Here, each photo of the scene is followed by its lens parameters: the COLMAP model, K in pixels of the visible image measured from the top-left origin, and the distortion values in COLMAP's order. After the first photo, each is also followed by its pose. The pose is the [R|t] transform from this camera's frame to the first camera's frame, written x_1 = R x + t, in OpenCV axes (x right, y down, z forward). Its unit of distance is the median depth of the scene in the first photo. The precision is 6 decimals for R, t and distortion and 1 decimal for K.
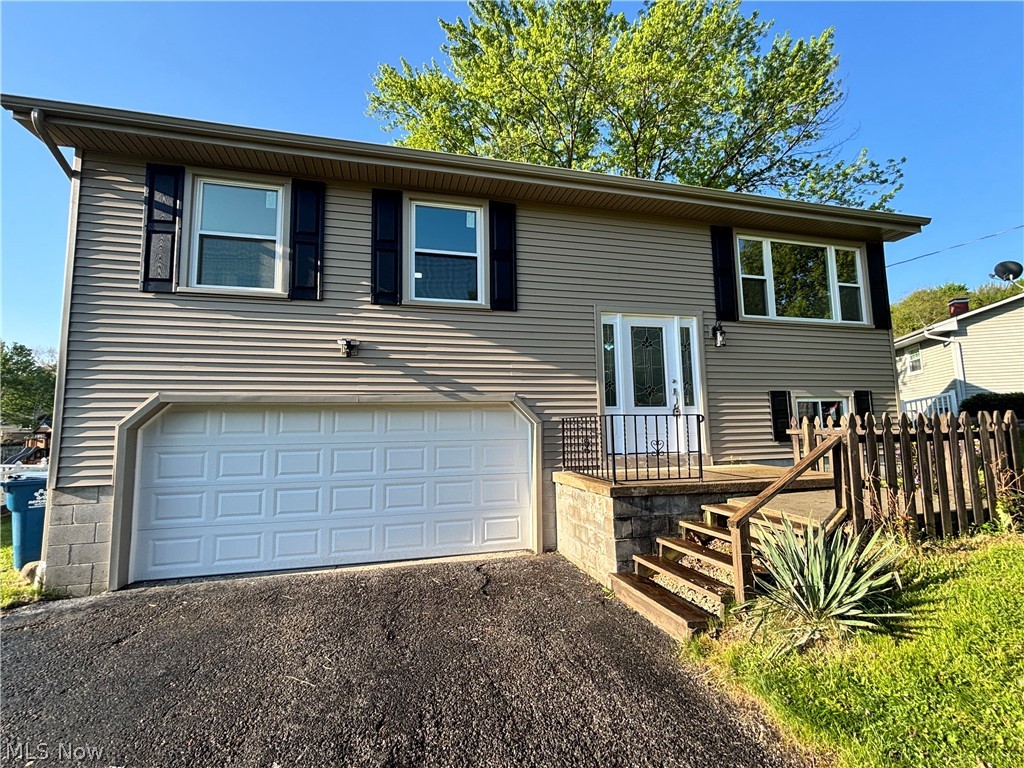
lens RADIAL K [[447.7, 0, 514.4], [0, 447.7, 382.1], [0, 0, 1]] dist [0.012435, -0.000312]
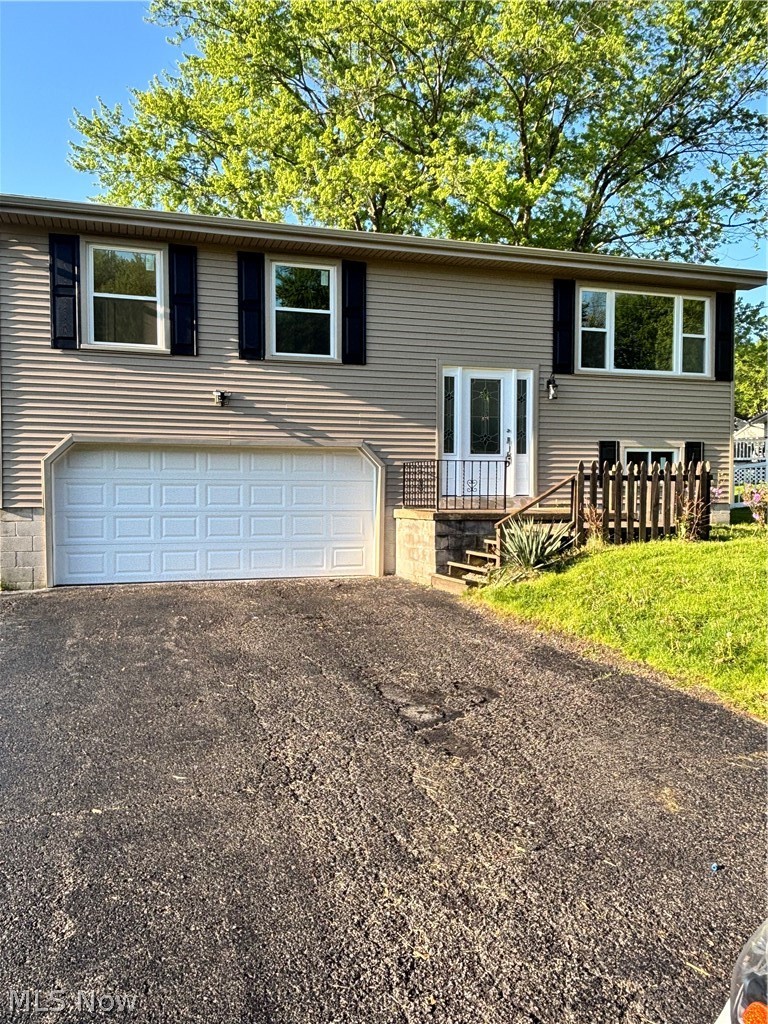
lens RADIAL K [[775.9, 0, 383.8], [0, 775.9, 513.1], [0, 0, 1]] dist [0.049579, -0.045372]
pose [[0.998539, 0.016671, 0.051395, -0.042081], [-0.023714, 0.989919, 0.139634, -0.066641], [-0.048549, -0.140648, 0.988869, -0.969427]]
